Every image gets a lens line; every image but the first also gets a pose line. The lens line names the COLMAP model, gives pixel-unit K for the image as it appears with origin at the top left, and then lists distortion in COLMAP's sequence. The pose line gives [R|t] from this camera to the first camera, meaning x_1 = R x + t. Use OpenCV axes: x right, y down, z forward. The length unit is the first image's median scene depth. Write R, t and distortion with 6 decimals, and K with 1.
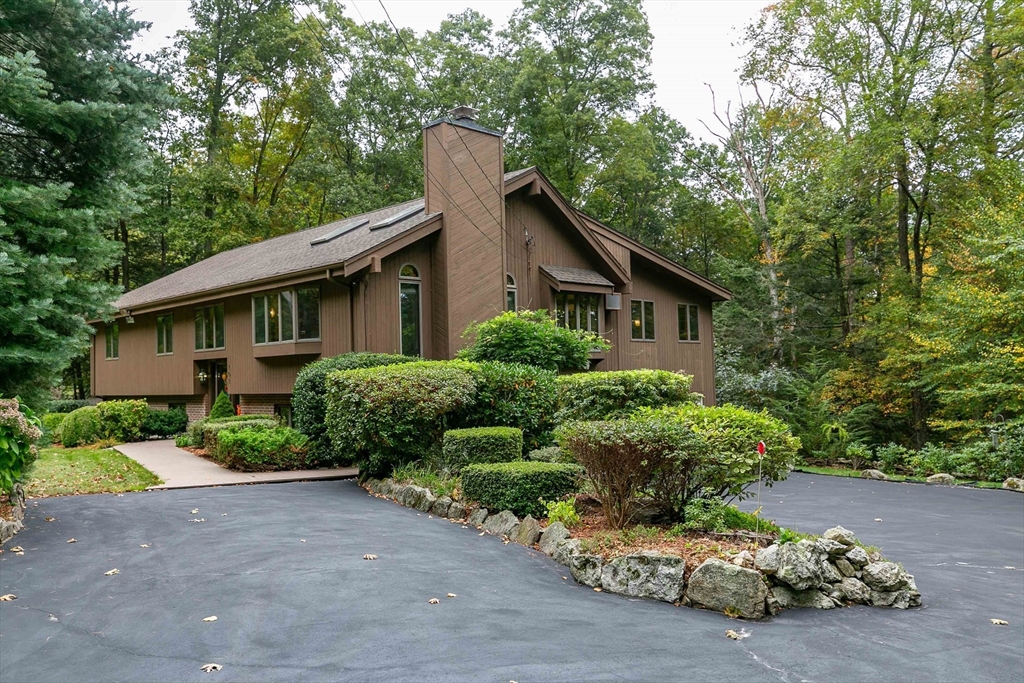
lens RADIAL K [[867.1, 0, 512.0], [0, 867.1, 341.5], [0, 0, 1]] dist [-0.001118, 0.000439]
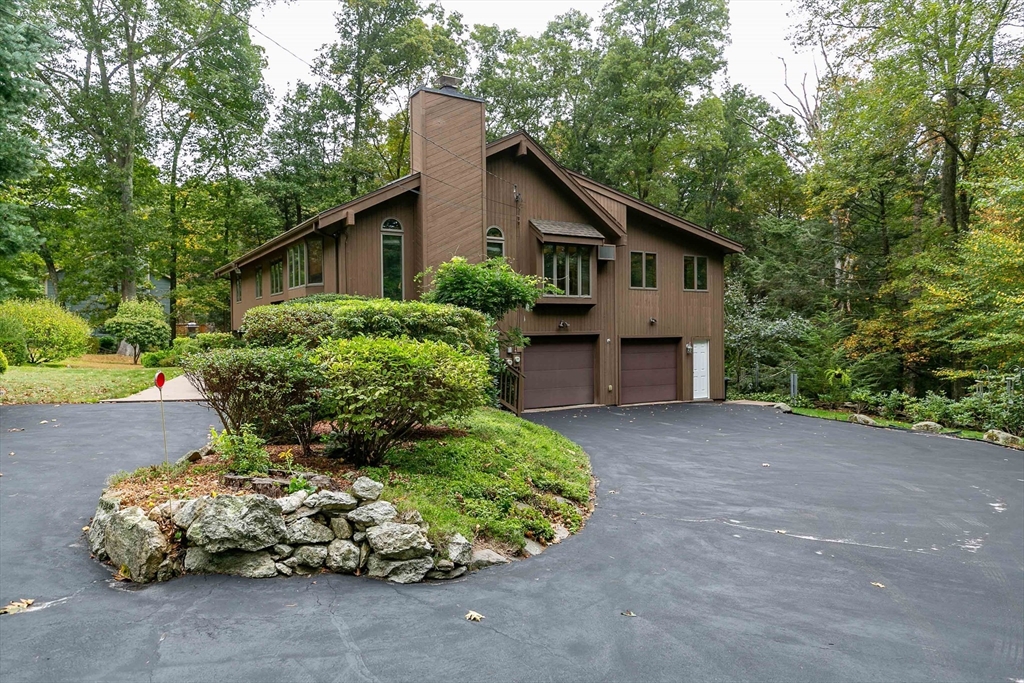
lens RADIAL K [[682.4, 0, 512.0], [0, 682.4, 341.5], [0, 0, 1]] dist [0.007659, 0.003045]
pose [[0.972452, 0.022010, -0.232061, 0.186315], [-0.007090, 0.997864, 0.064933, 0.010333], [0.232995, -0.061499, 0.970532, 0.110387]]
